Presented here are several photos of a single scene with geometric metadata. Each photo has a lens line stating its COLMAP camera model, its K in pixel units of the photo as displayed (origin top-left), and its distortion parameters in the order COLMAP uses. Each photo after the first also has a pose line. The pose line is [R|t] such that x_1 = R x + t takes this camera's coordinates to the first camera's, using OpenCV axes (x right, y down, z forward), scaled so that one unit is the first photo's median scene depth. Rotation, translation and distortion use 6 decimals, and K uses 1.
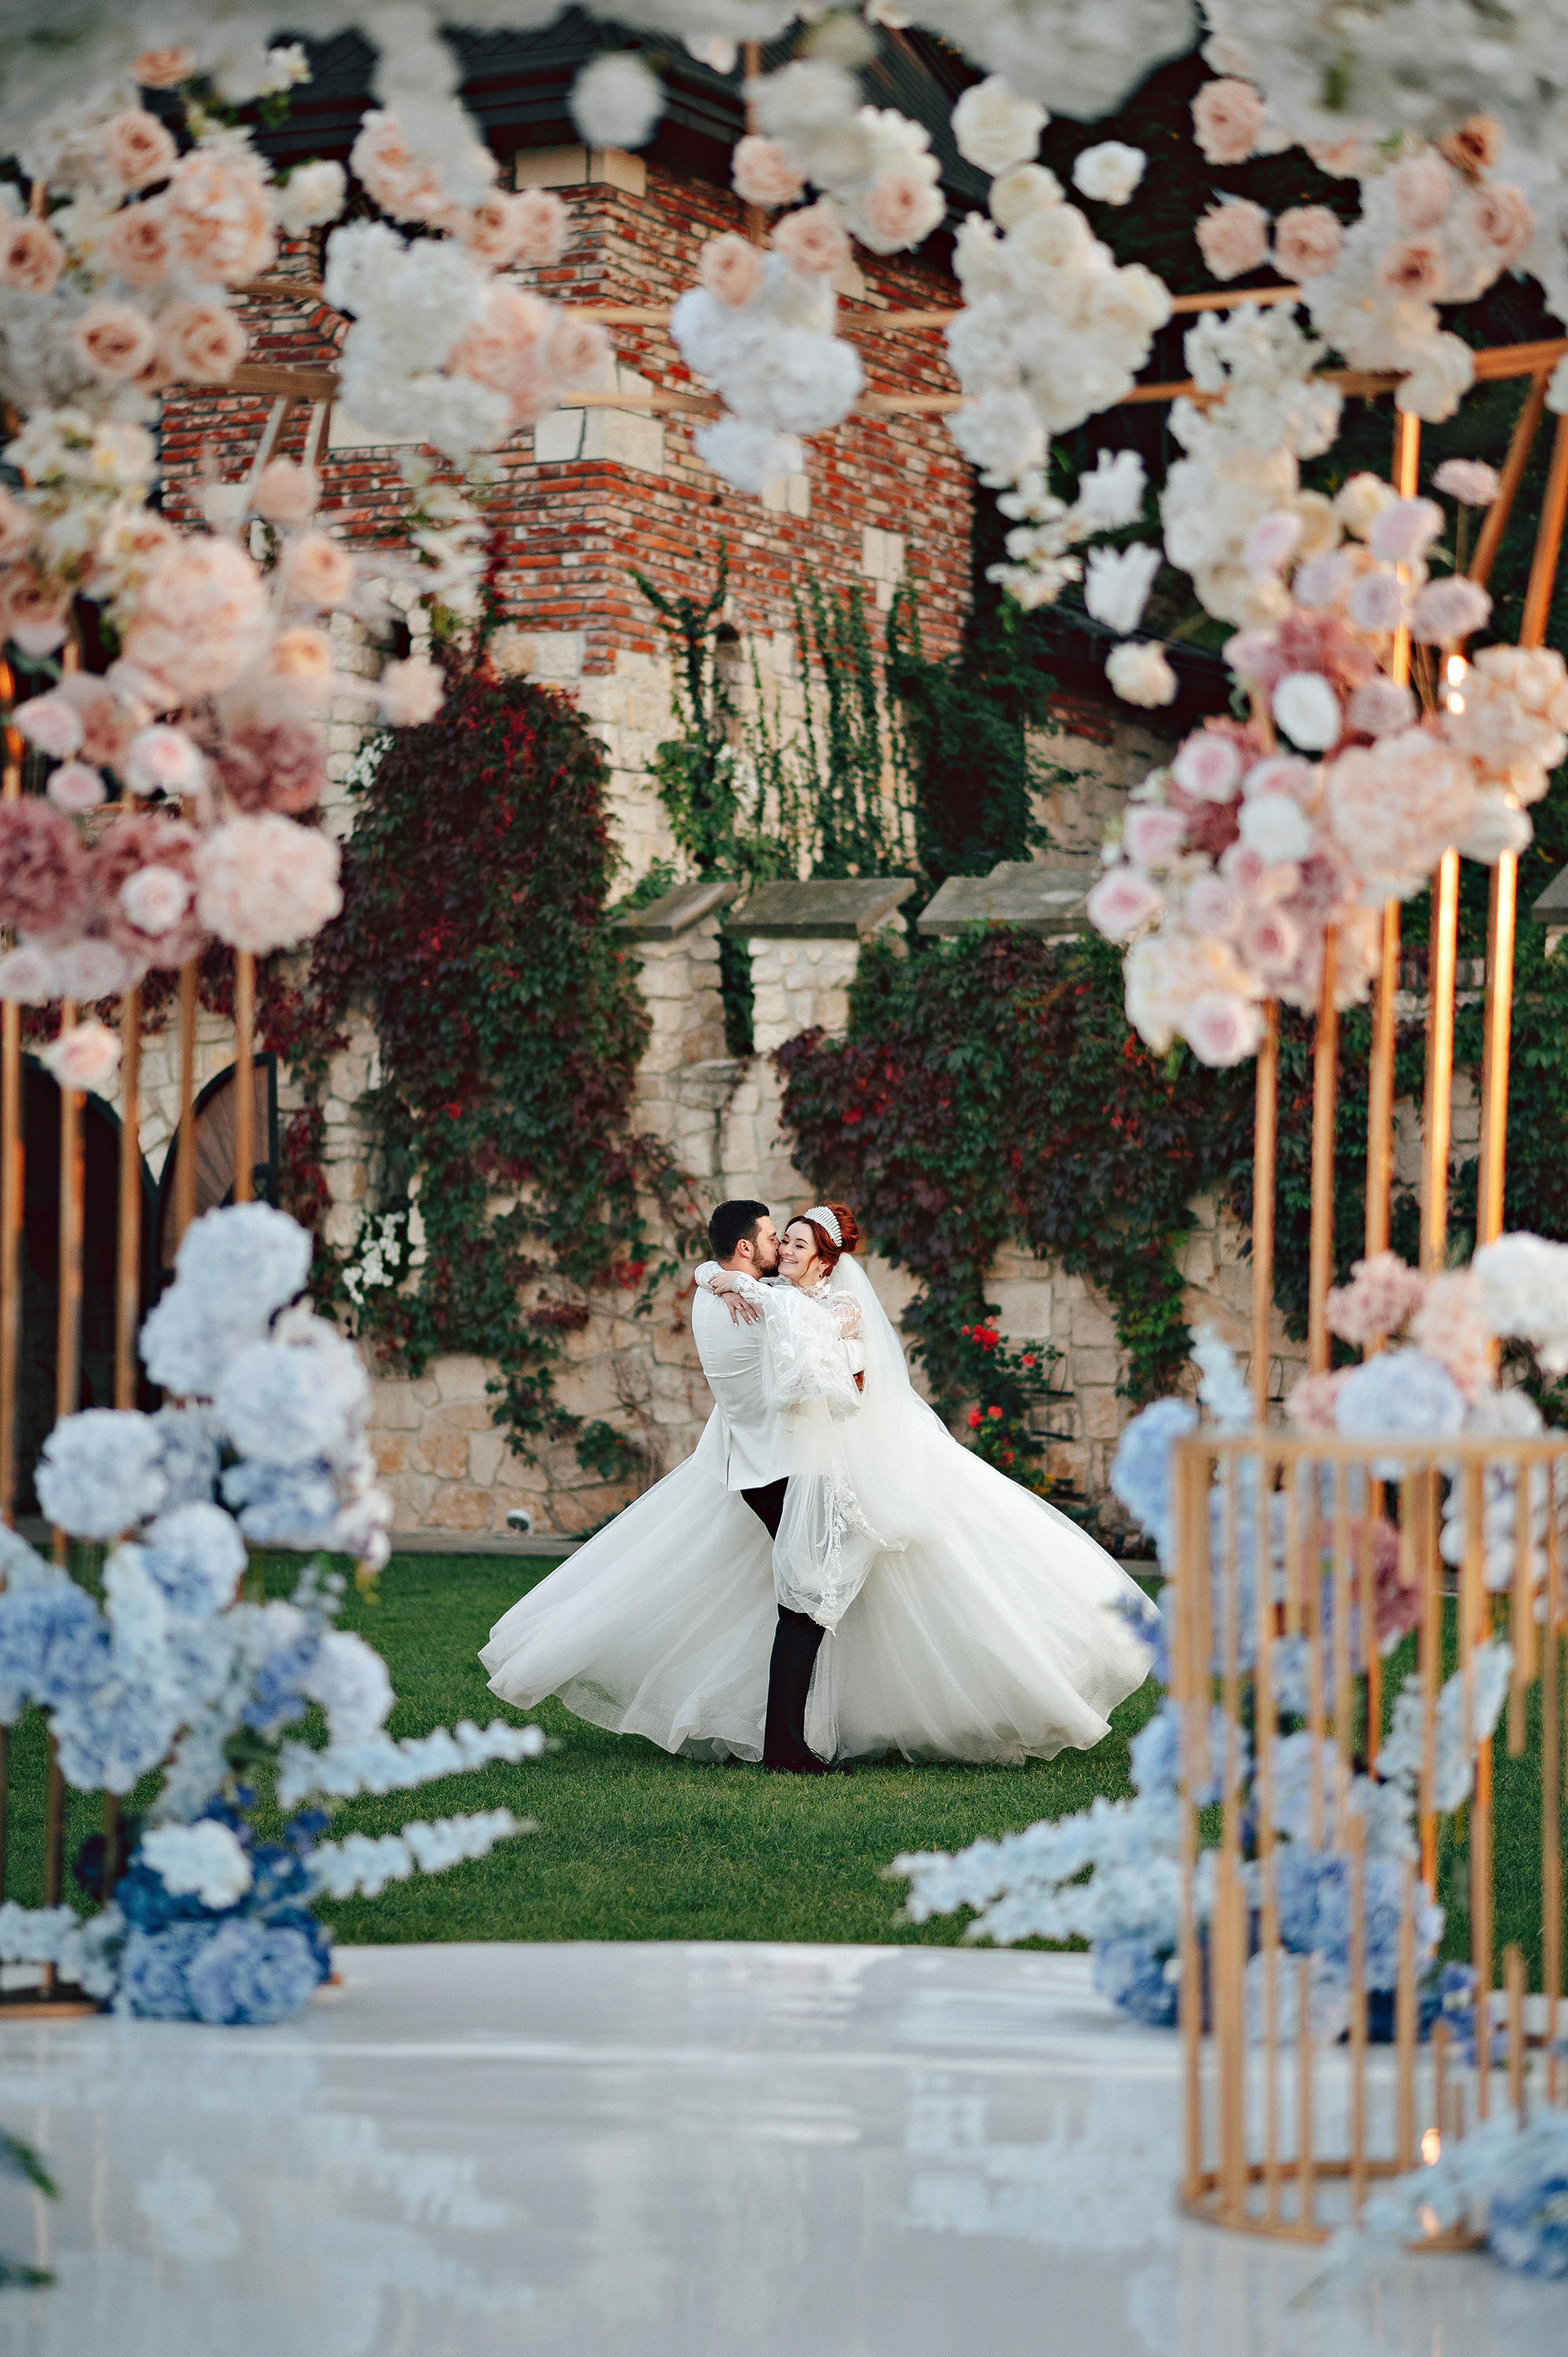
lens RADIAL K [[5702.9, 0, 785.2], [0, 5702.9, 1179.1], [0, 0, 1]] dist [0.582622, 0.000000]
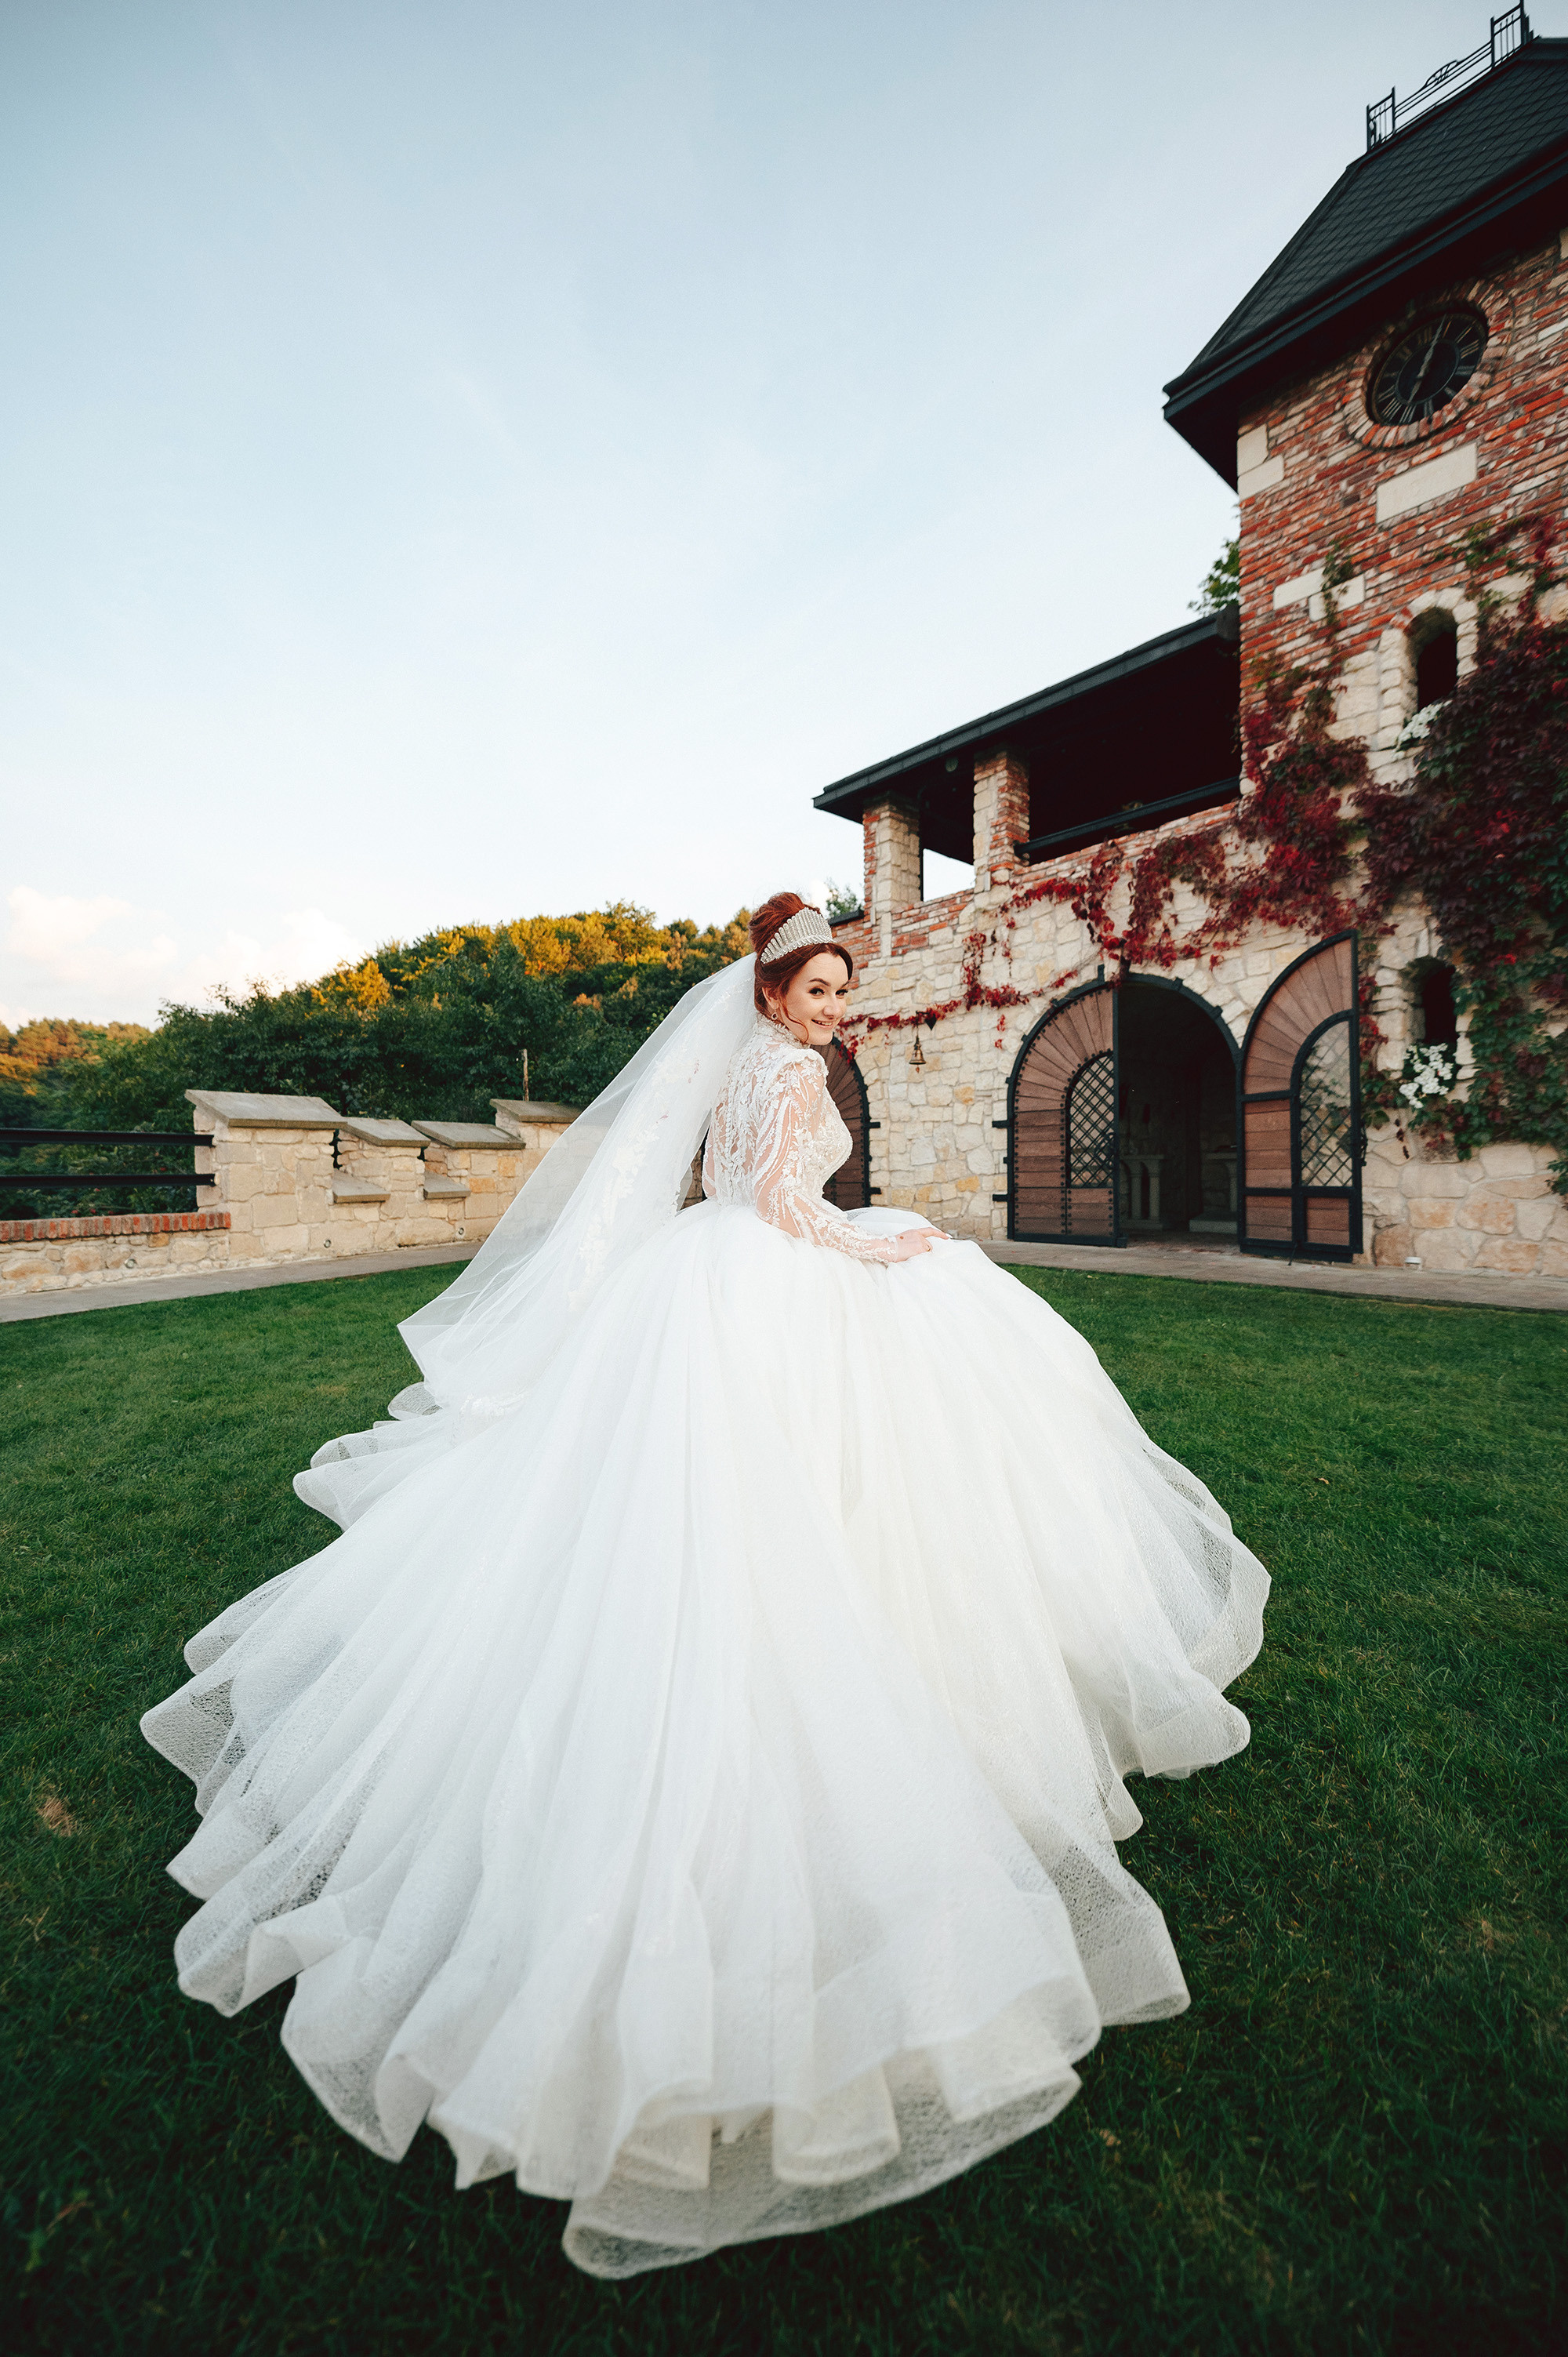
lens RADIAL K [[953.9, 0, 784.5], [0, 953.9, 1174.5], [0, 0, 1]] dist [-0.000011, 0.000019]
pose [[0.940001, -0.009379, -0.341044, -0.140514], [0.016233, 0.999719, 0.017250, 0.031419], [0.340787, -0.021752, 0.939889, 0.726932]]
